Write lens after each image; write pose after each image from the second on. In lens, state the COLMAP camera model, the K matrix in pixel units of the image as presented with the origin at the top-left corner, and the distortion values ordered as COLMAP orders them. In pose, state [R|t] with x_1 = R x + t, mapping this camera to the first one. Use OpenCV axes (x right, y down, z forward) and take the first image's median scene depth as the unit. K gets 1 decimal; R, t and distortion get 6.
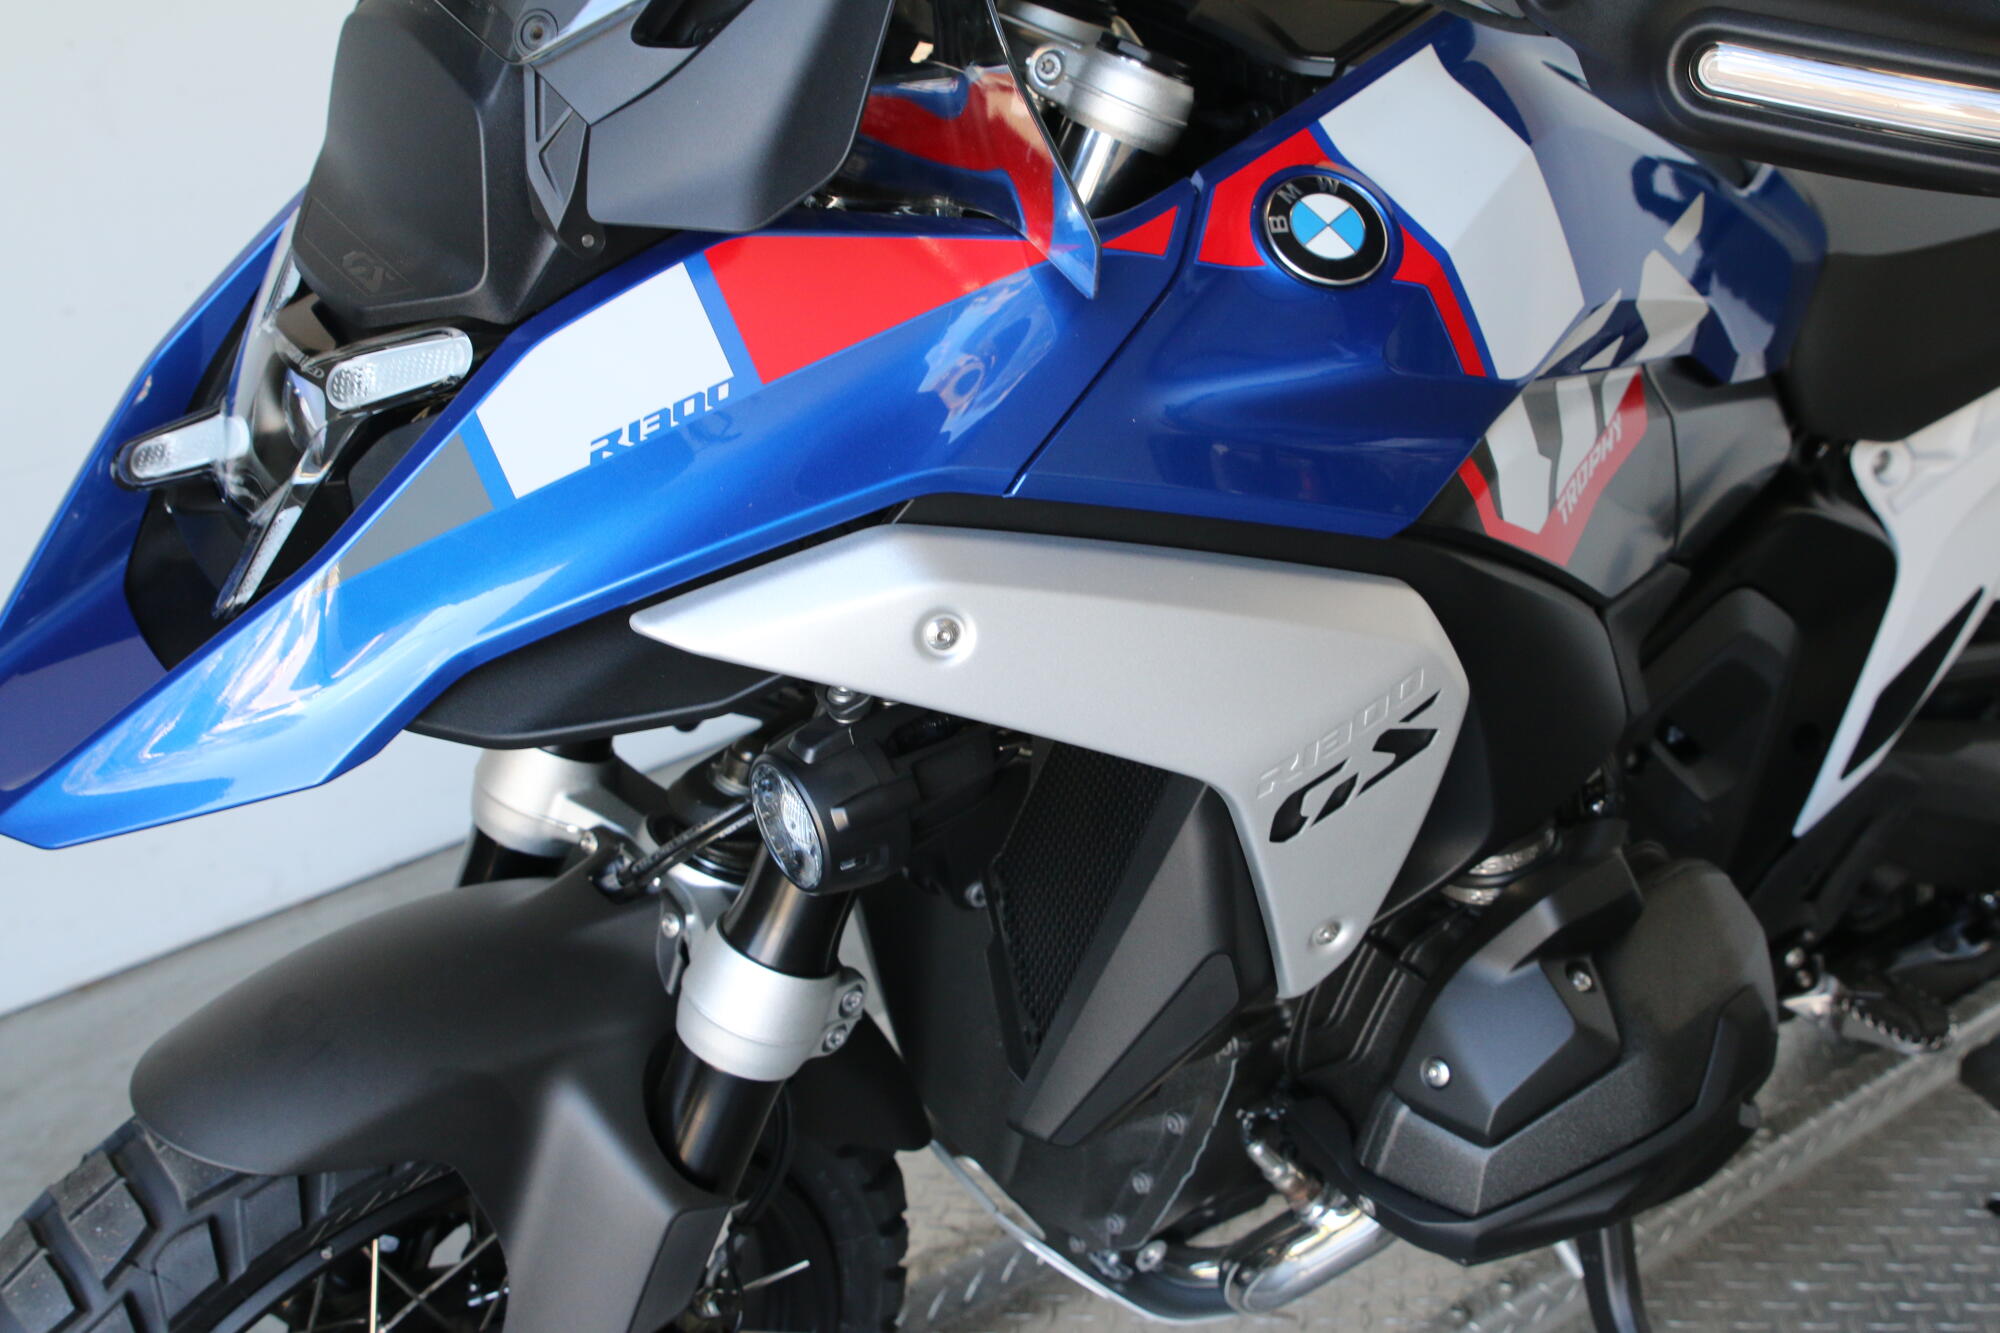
lens RADIAL K [[2365.7, 0, 1003.1], [0, 2365.7, 649.5], [0, 0, 1]] dist [-0.118238, 0.114709]
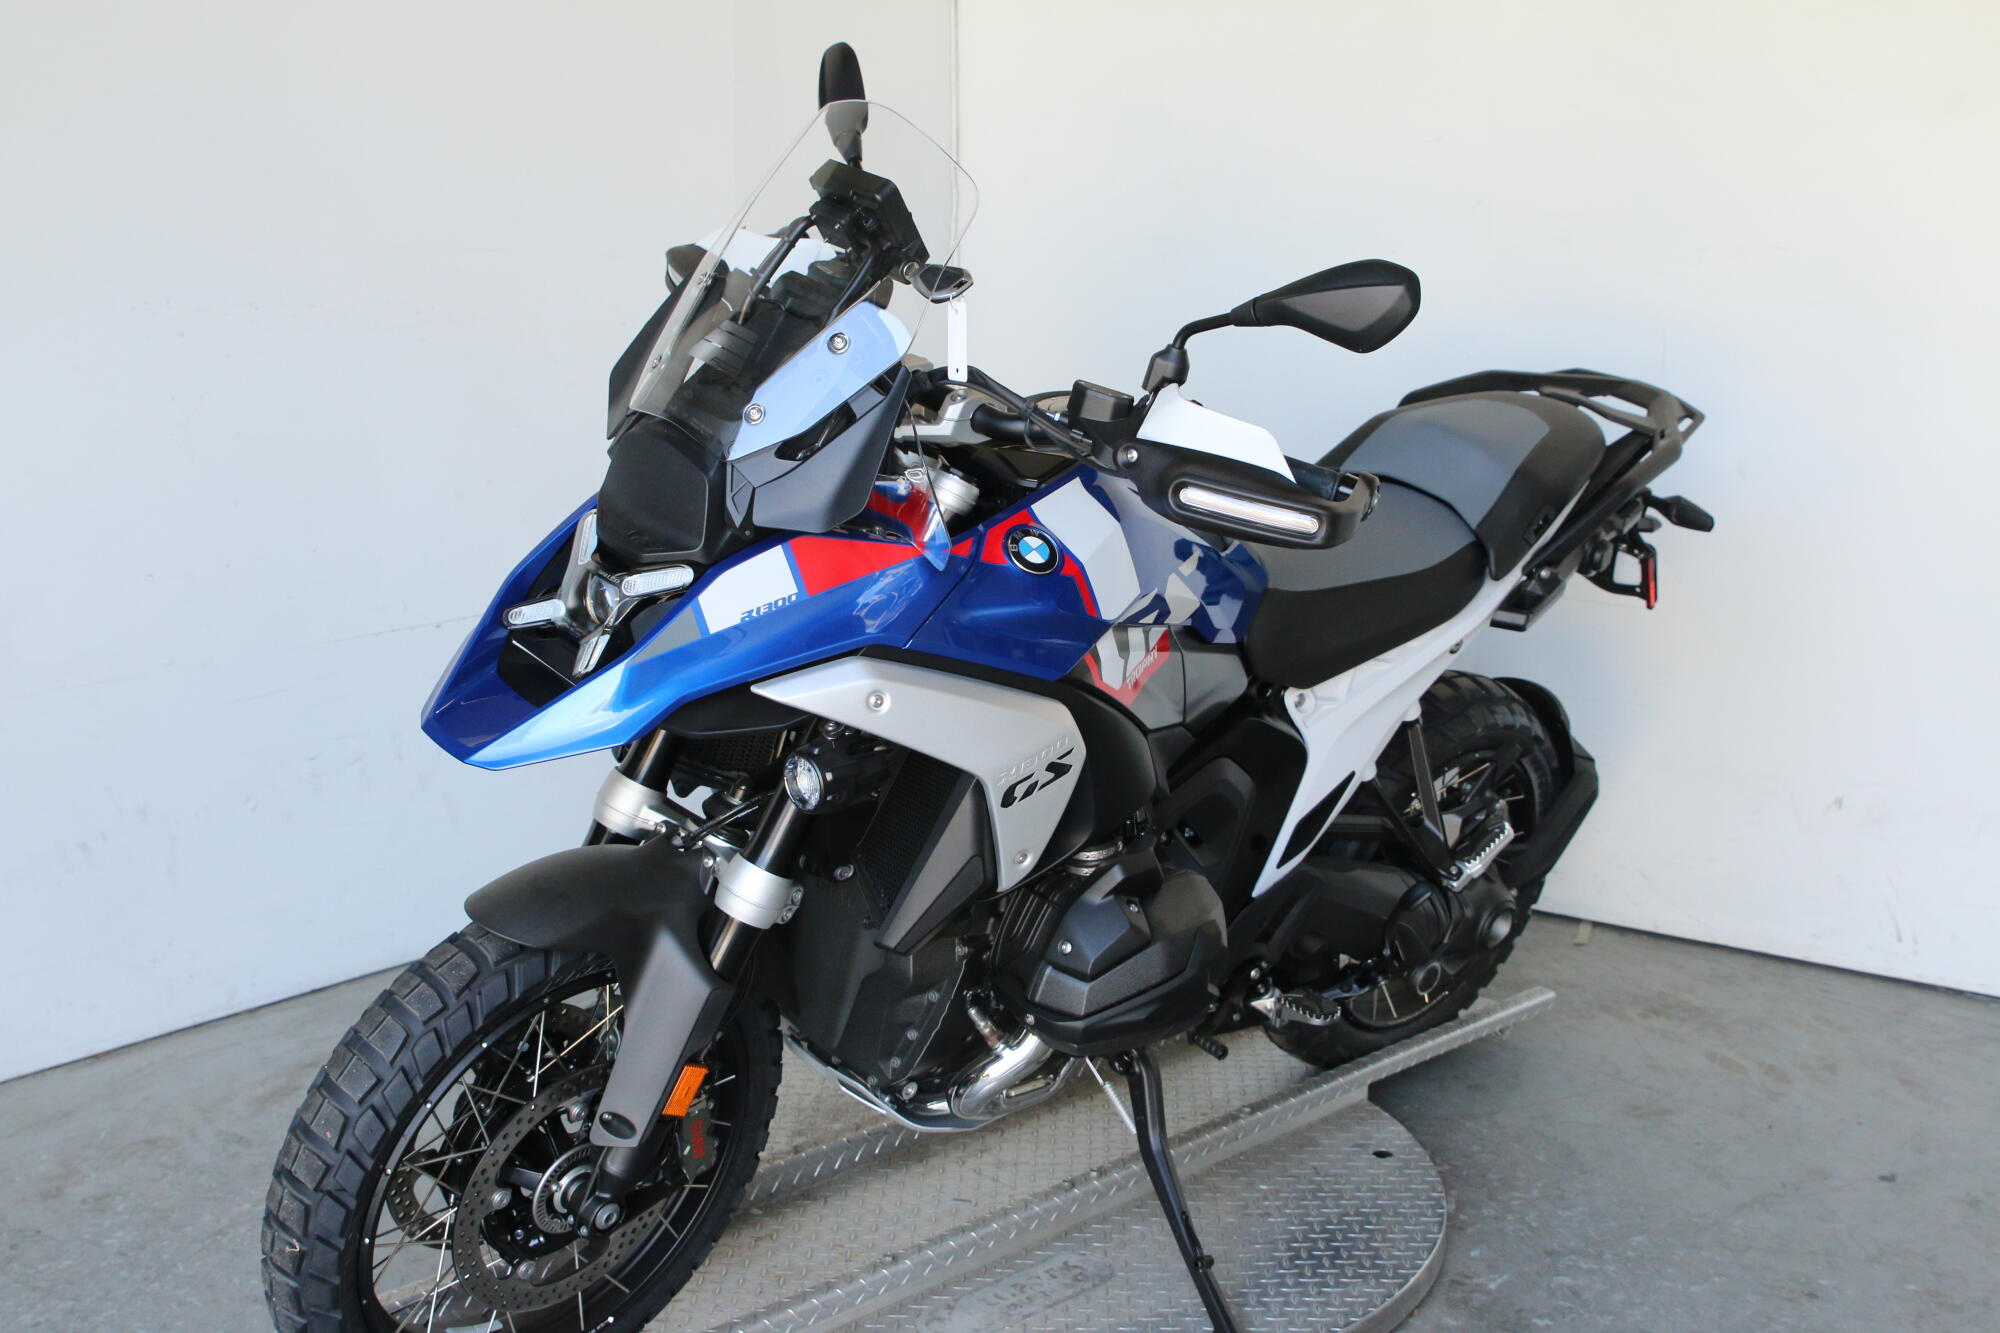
lens RADIAL K [[2365.7, 0, 1003.1], [0, 2365.7, 649.5], [0, 0, 1]] dist [-0.118238, 0.114709]
pose [[0.985218, 0.058986, 0.160829, -0.259967], [-0.032690, 0.986333, -0.161491, 0.293801], [-0.168156, 0.153846, 0.973681, -1.254109]]
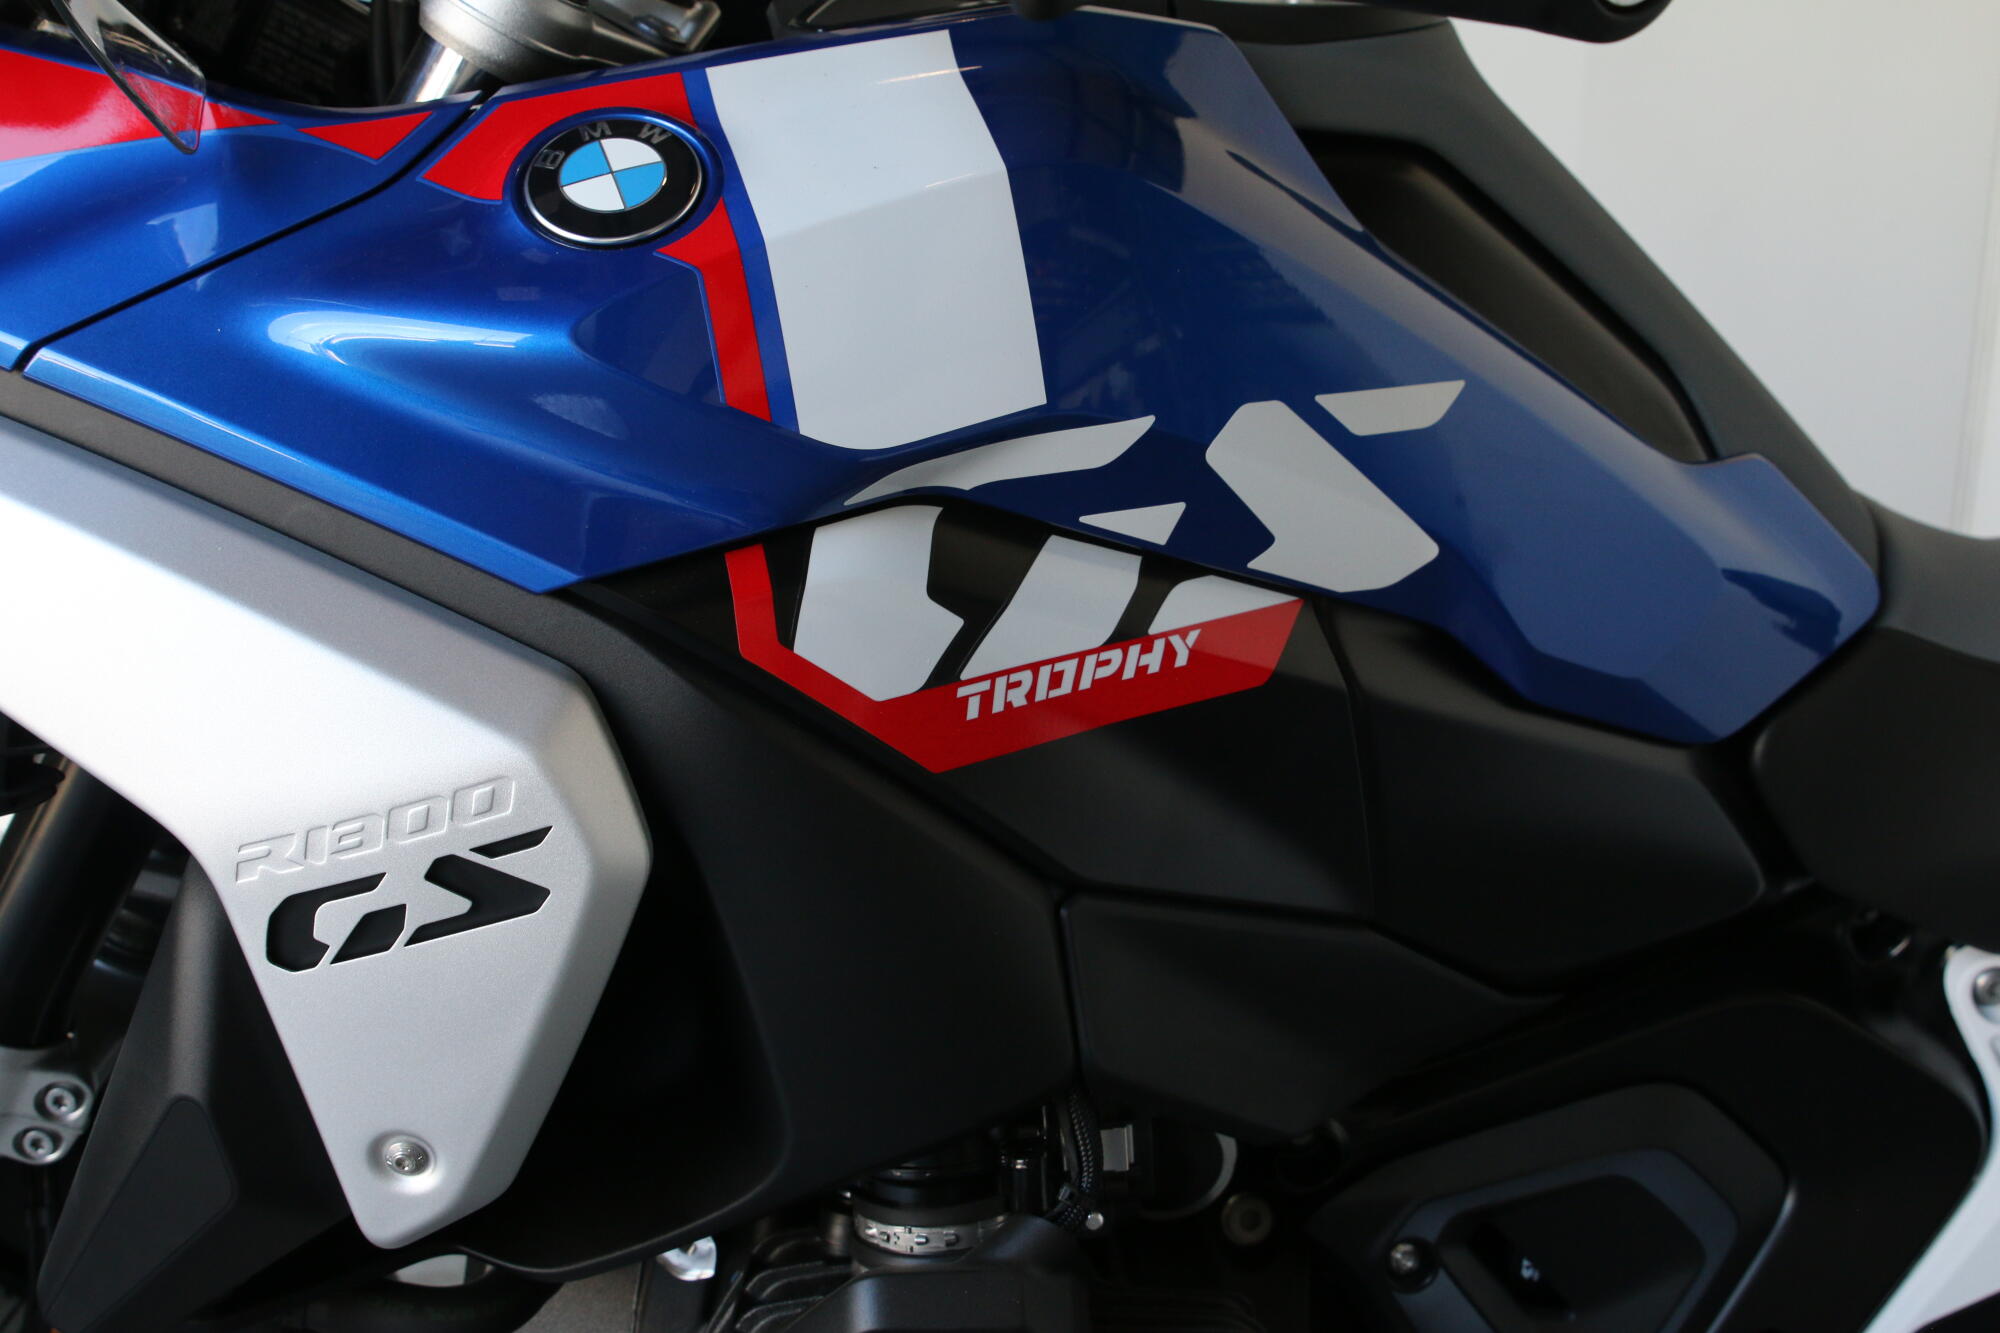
lens RADIAL K [[2365.7, 0, 1003.1], [0, 2365.7, 649.5], [0, 0, 1]] dist [-0.118238, 0.114709]
pose [[0.877855, 0.218127, -0.426370, 0.561017], [-0.313604, 0.934661, -0.167517, 0.040583], [0.361971, 0.280767, 0.888902, 0.413760]]
